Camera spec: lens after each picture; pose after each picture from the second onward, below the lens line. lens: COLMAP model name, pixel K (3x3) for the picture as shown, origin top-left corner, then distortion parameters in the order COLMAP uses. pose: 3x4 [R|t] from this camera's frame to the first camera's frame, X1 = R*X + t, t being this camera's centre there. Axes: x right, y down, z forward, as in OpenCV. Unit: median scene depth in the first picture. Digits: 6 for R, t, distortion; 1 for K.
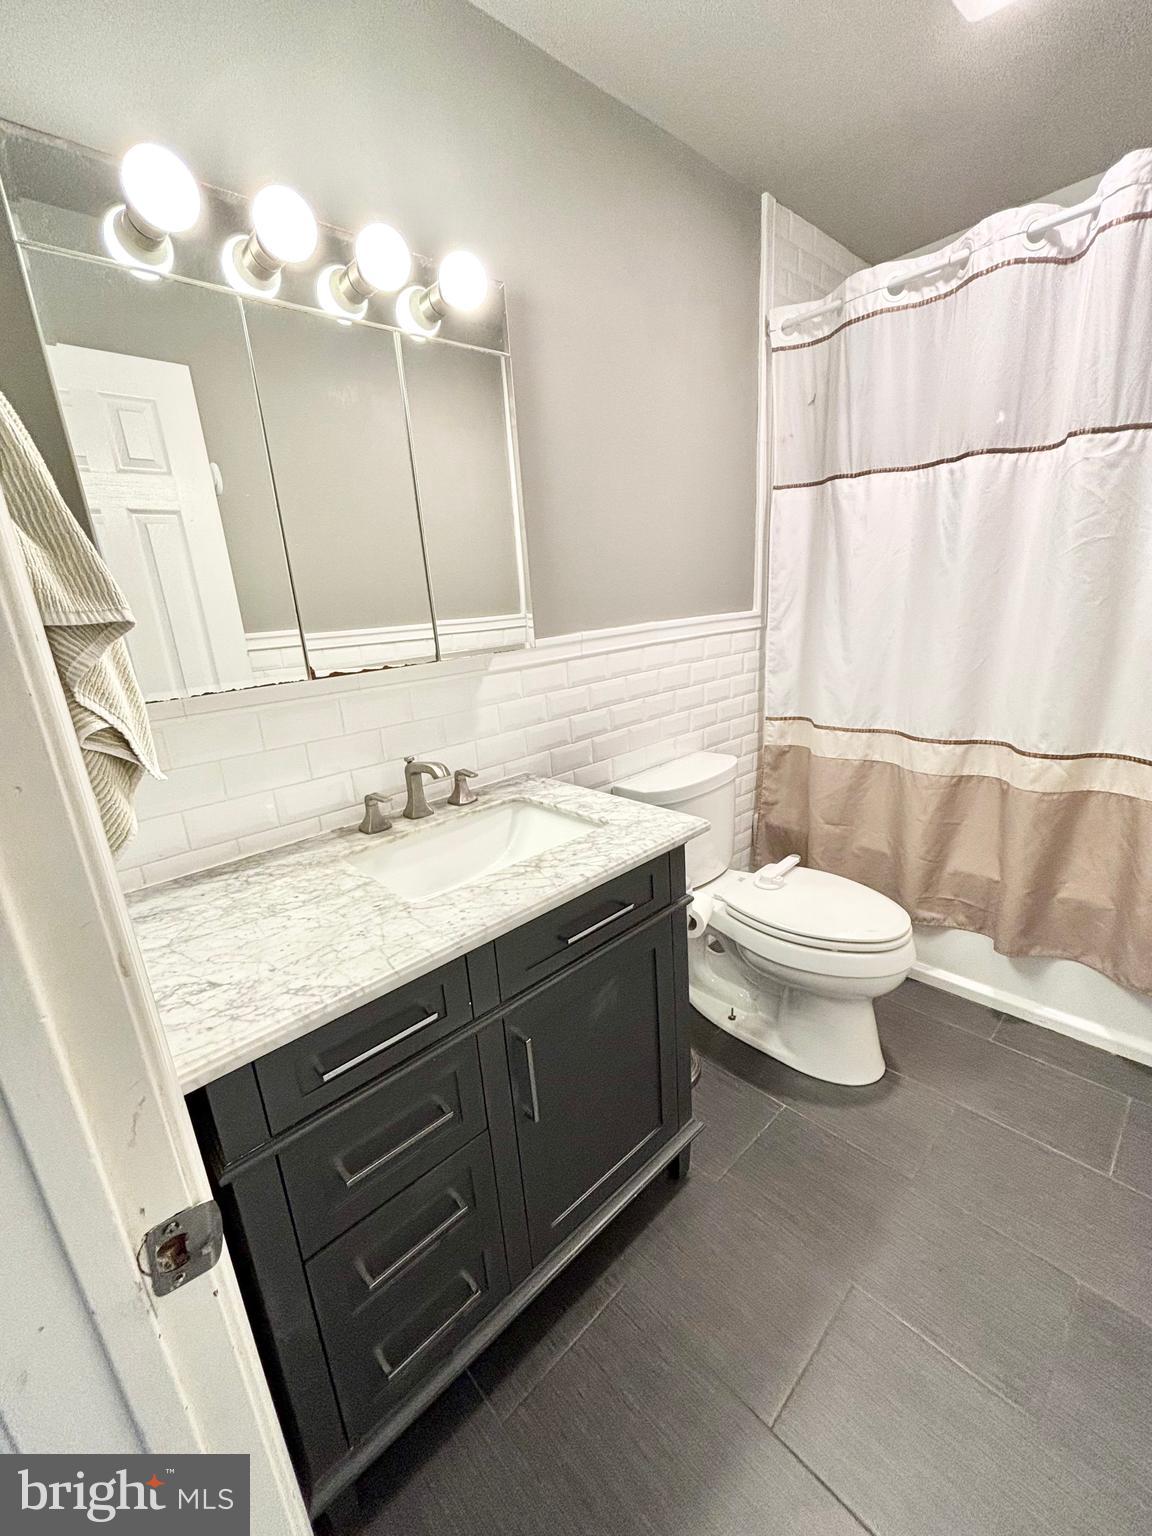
lens RADIAL K [[617.1, 0, 581.7], [0, 617.1, 767.4], [0, 0, 1]] dist [0.000128, -0.001883]
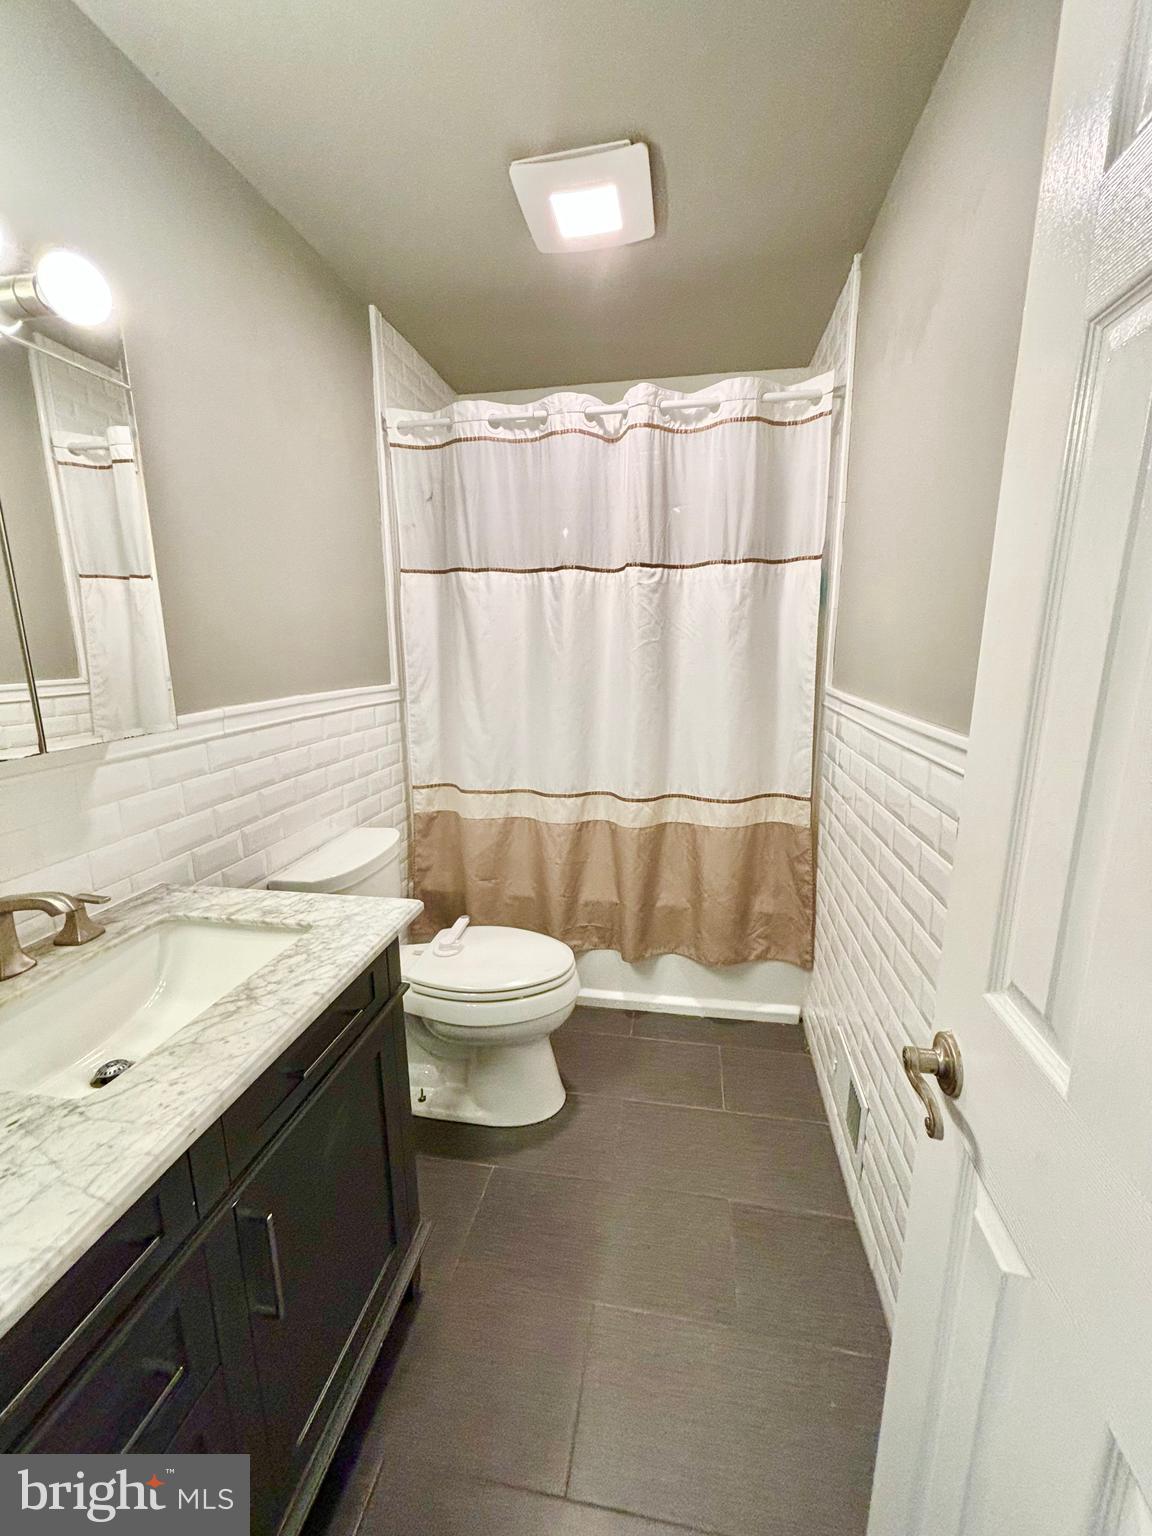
lens RADIAL K [[617.1, 0, 578.9], [0, 617.1, 766.4], [0, 0, 1]] dist [0.000128, -0.001883]
pose [[0.796588, -0.061802, 0.601355, -0.125990], [0.120653, 0.991000, -0.057977, -0.028609], [-0.592360, 0.118739, 0.796876, 0.026900]]
